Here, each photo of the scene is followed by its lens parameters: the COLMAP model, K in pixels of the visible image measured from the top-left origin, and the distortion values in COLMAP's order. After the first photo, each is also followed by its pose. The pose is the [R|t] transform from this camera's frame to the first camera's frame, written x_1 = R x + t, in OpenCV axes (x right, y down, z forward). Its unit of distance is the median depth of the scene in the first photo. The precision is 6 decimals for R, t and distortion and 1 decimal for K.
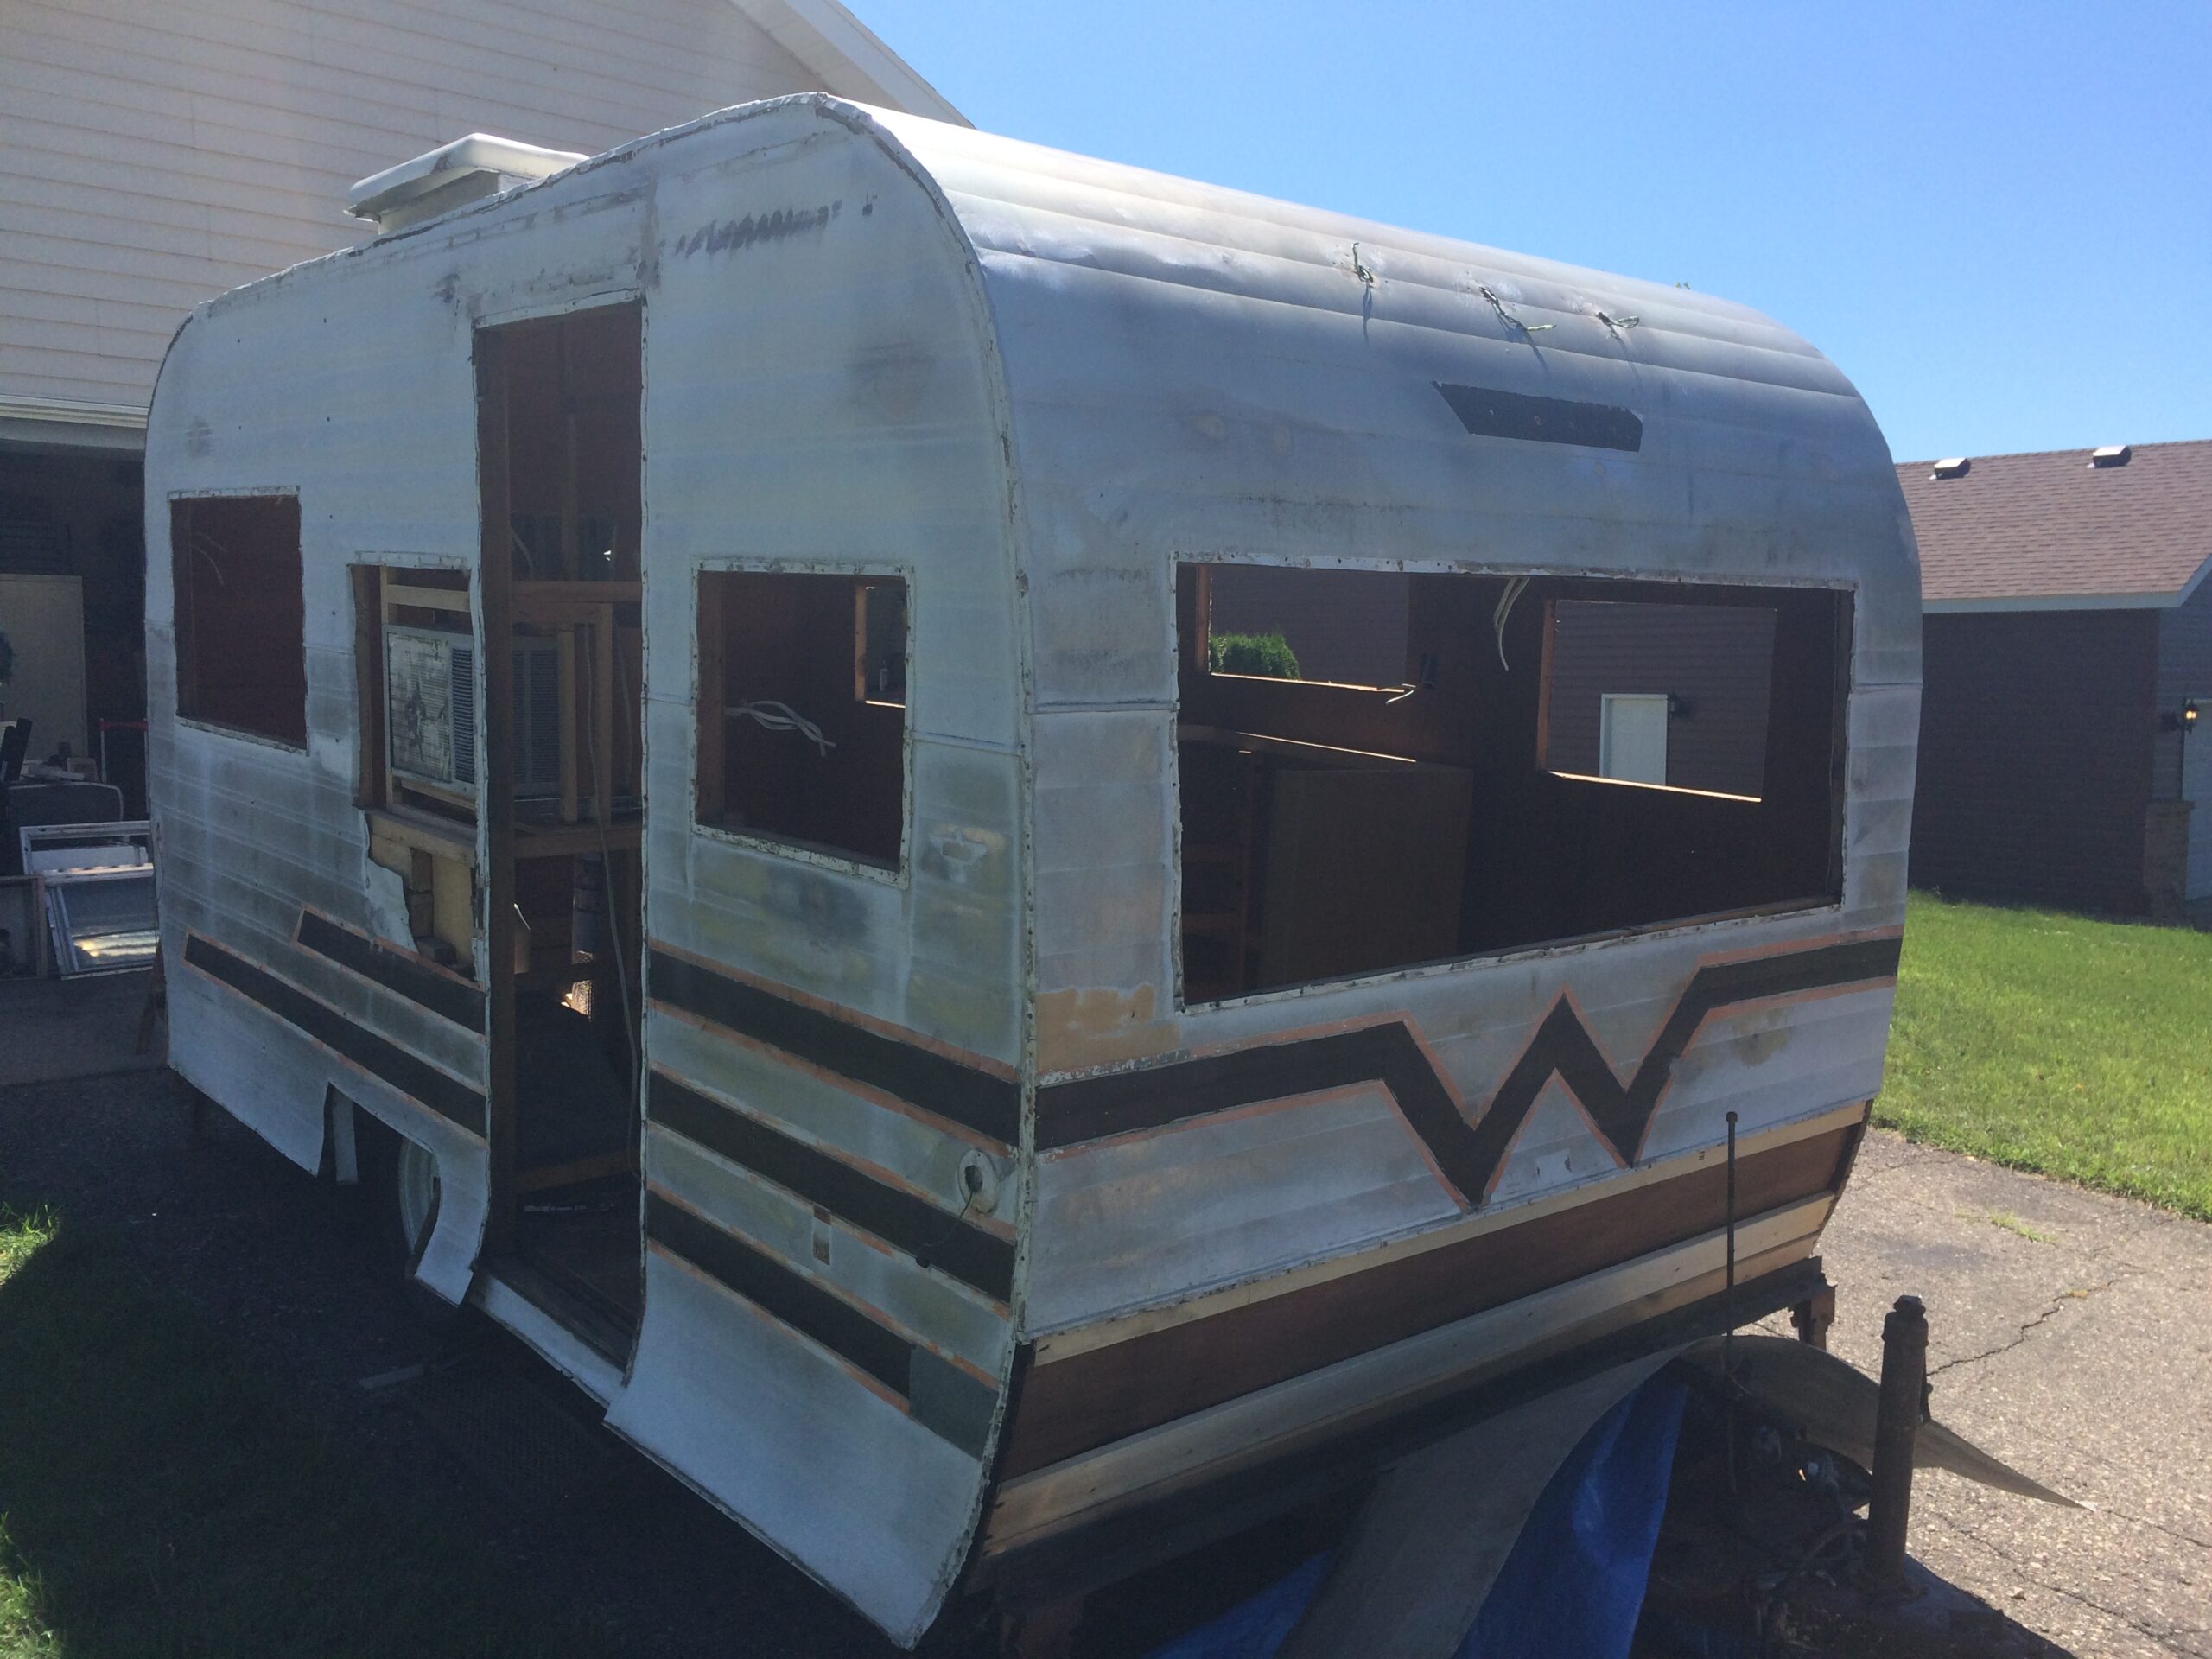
lens RADIAL K [[1883.0, 0, 1106.0], [0, 1883.0, 829.5], [0, 0, 1]] dist [0.077362, -0.092569]
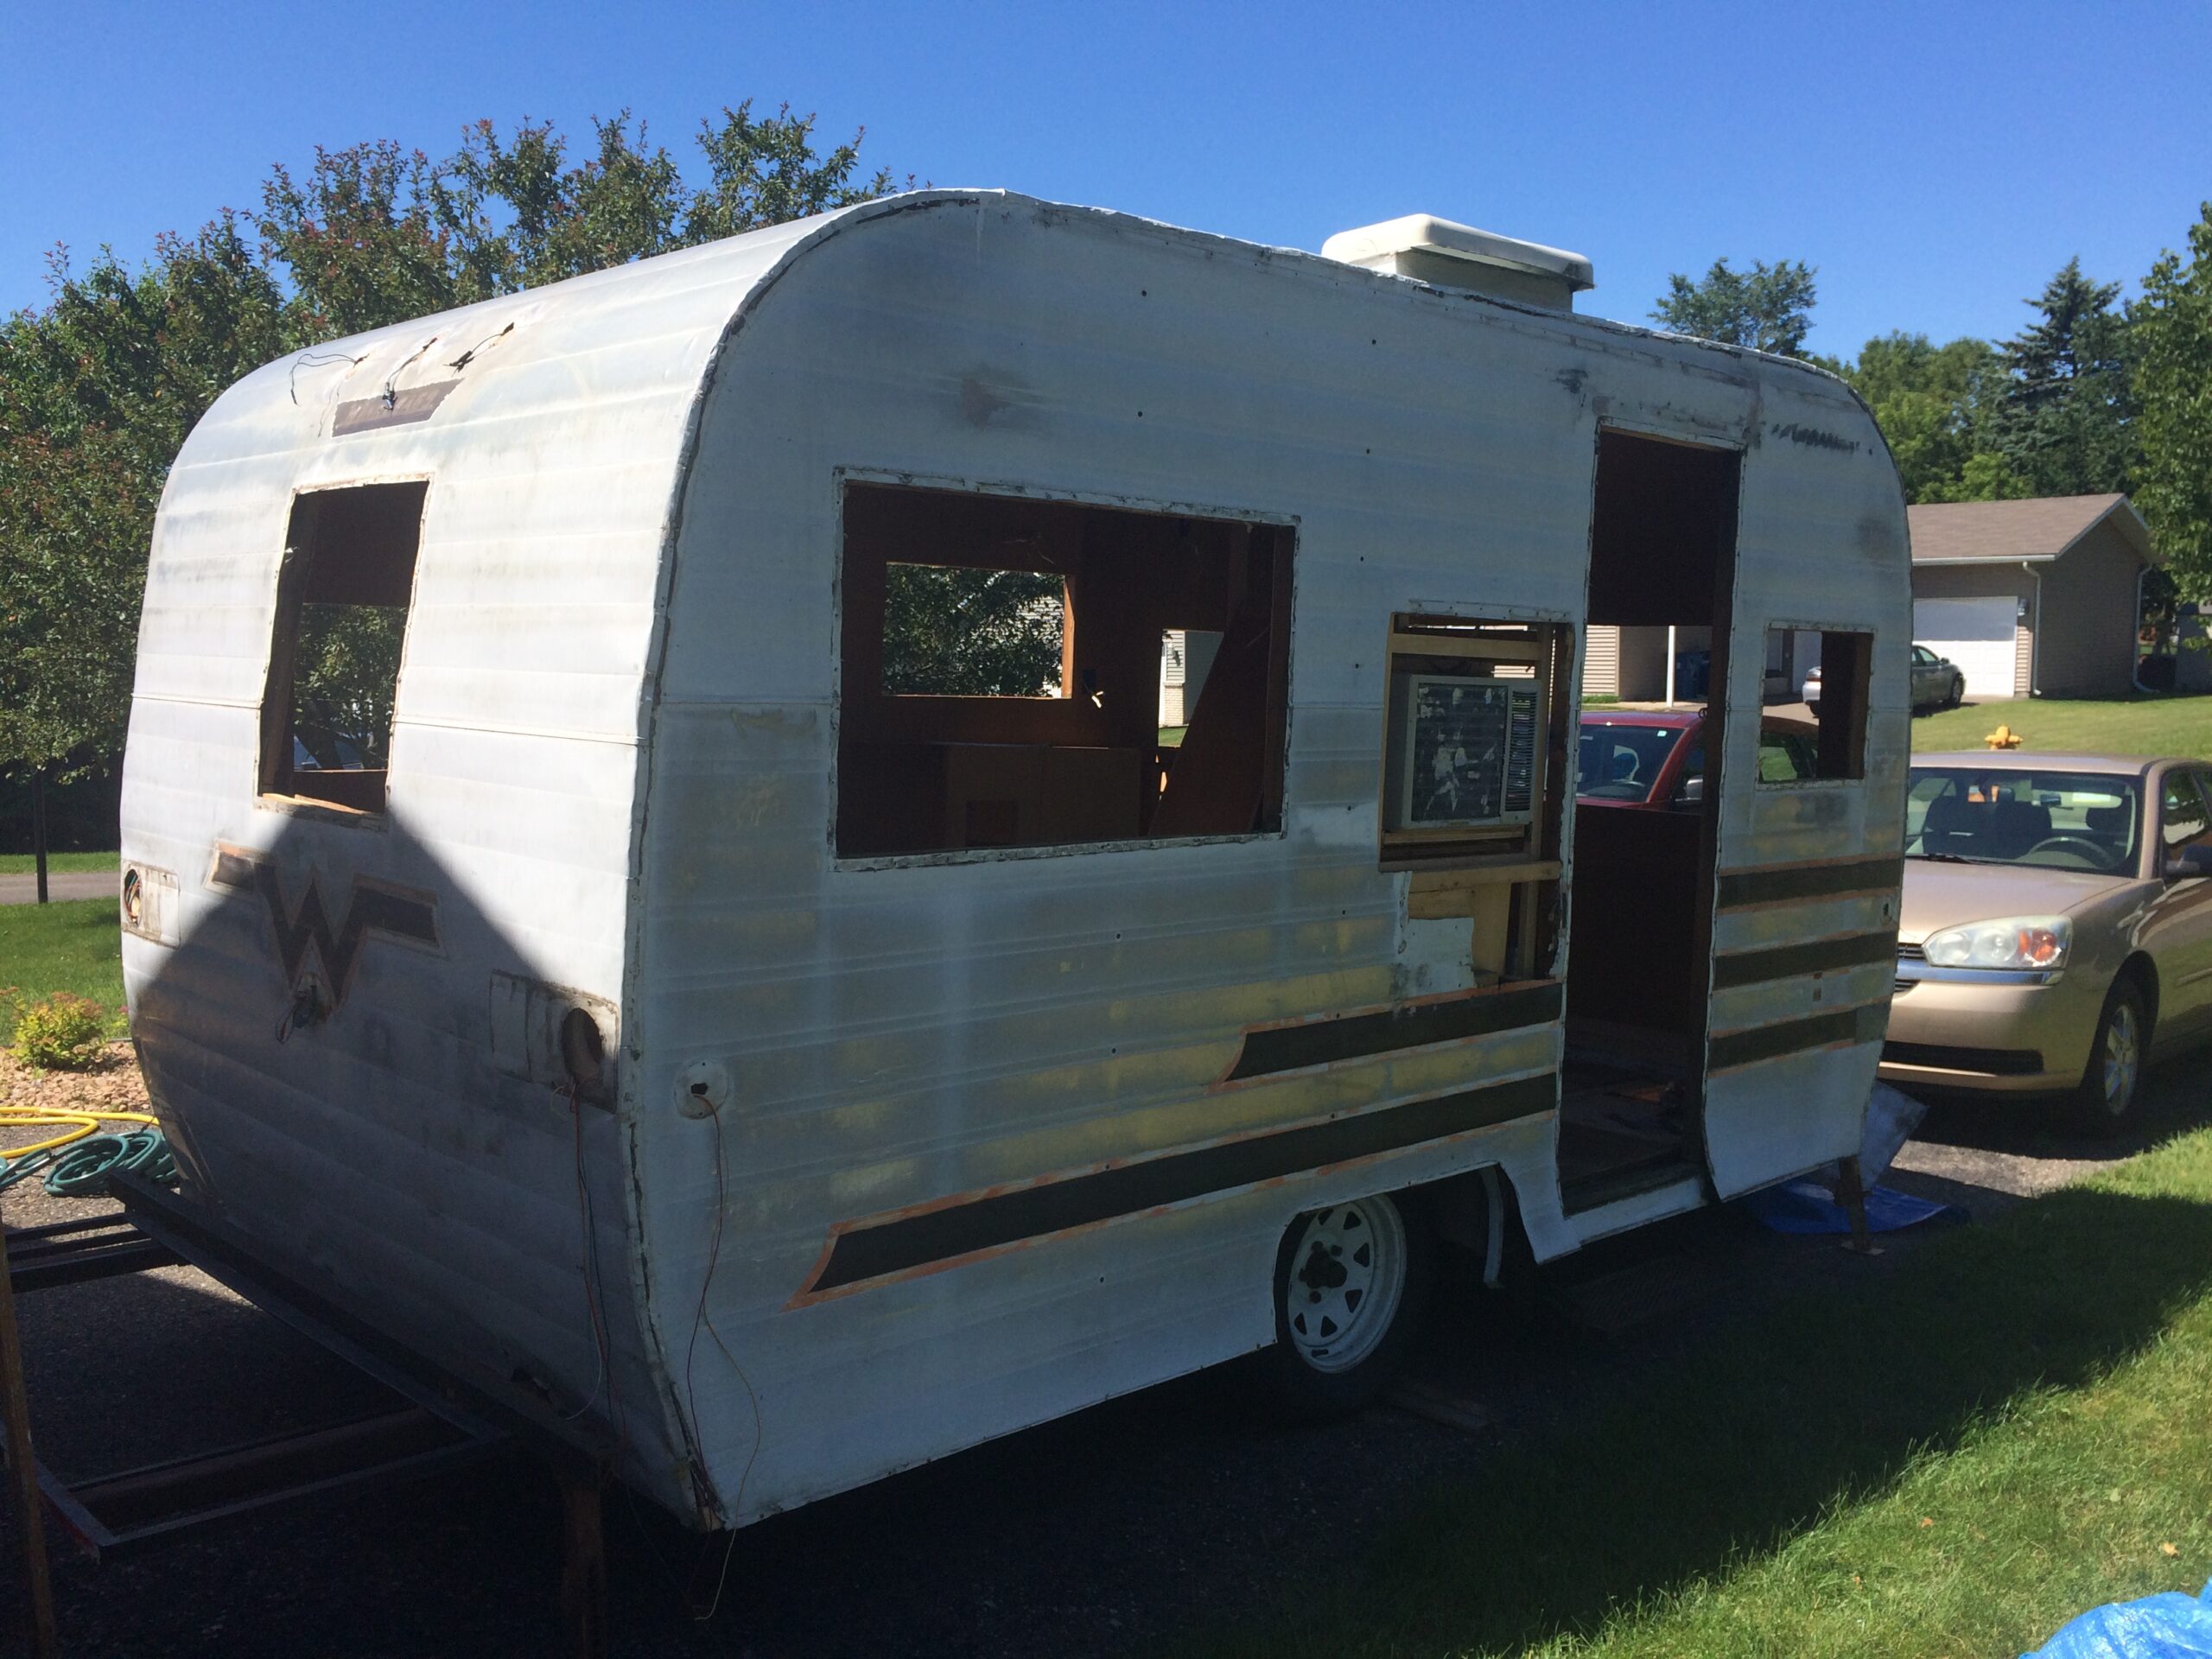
lens RADIAL K [[1879.3, 0, 1110.6], [0, 1879.3, 833.4], [0, 0, 1]] dist [0.075487, -0.099679]
pose [[-0.047761, -0.122948, 0.991263, -1.737537], [0.102393, 0.986565, 0.127299, -0.216106], [-0.993597, 0.107579, -0.034531, 1.555800]]
